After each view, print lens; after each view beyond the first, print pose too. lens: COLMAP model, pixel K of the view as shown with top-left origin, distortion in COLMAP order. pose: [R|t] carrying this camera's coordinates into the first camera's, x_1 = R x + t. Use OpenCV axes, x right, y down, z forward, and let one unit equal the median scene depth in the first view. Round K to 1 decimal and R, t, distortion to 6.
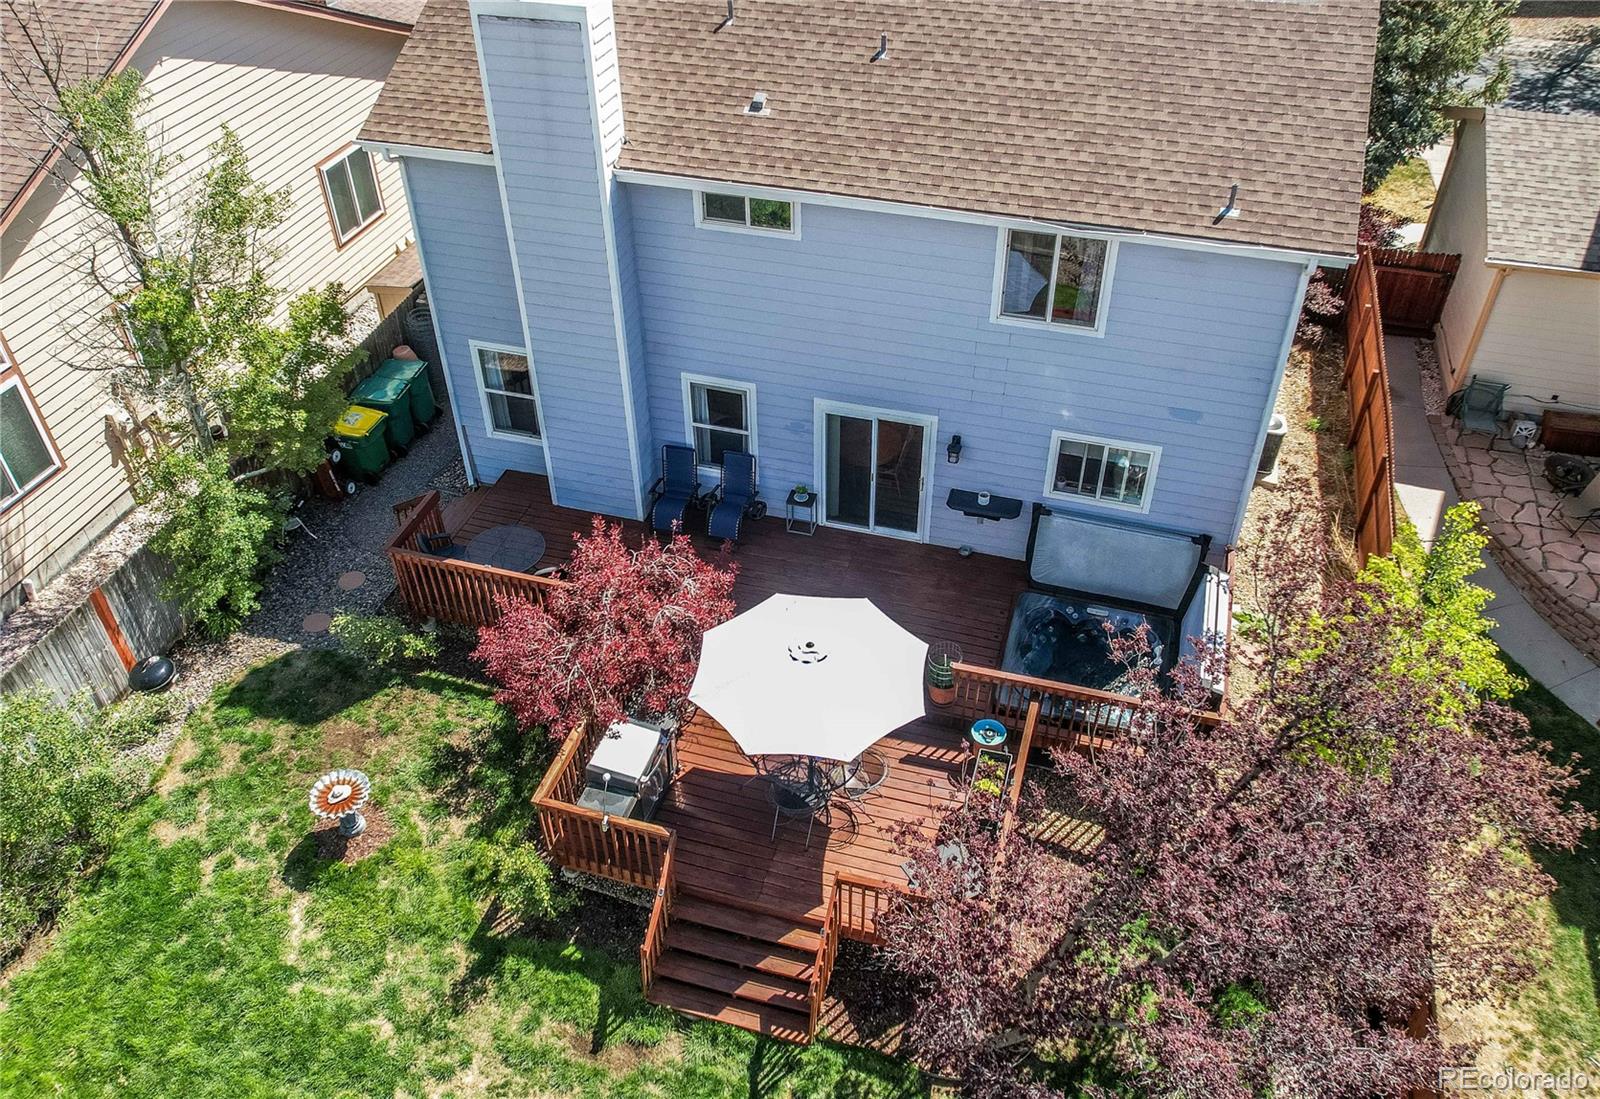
lens RADIAL K [[1198.6, 0, 803.6], [0, 1198.6, 528.7], [0, 0, 1]] dist [-0.059060, 0.070806]
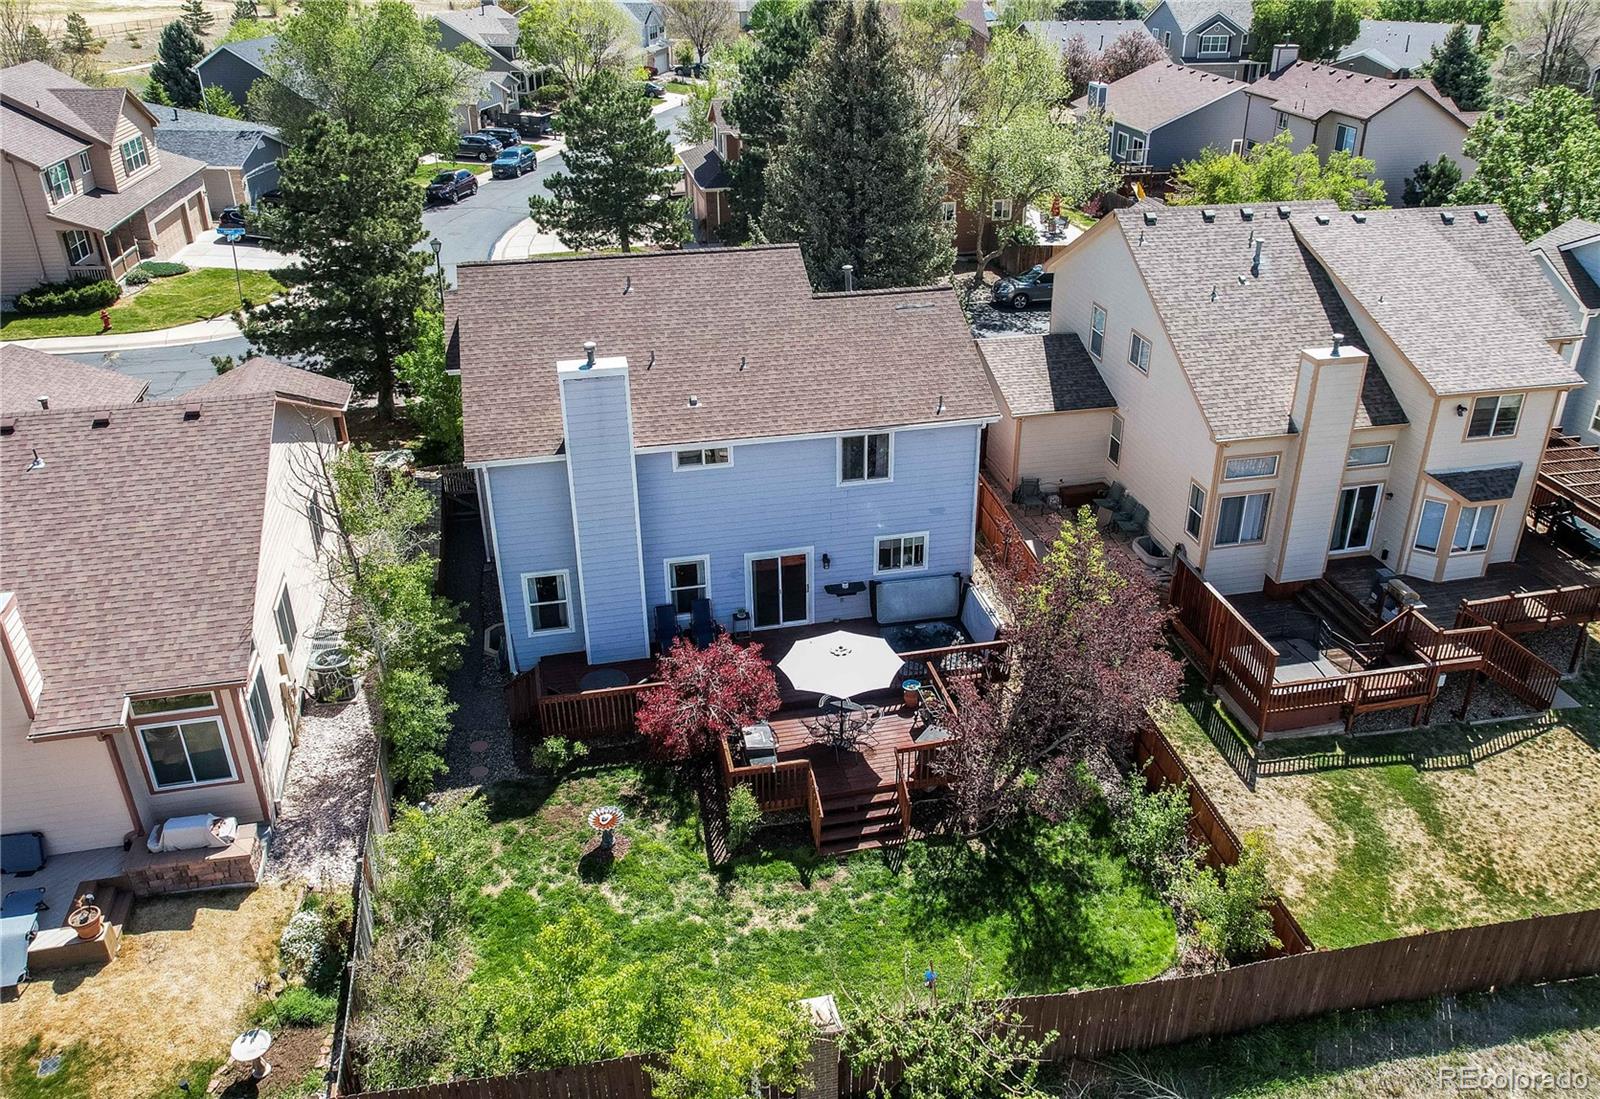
lens RADIAL K [[1198.6, 0, 803.6], [0, 1198.6, 528.7], [0, 0, 1]] dist [-0.059060, 0.070806]
pose [[0.880588, -0.215707, 0.421943, -0.708134], [0.301969, 0.941630, -0.148822, 0.158099], [-0.365212, 0.258465, 0.894324, -0.673467]]
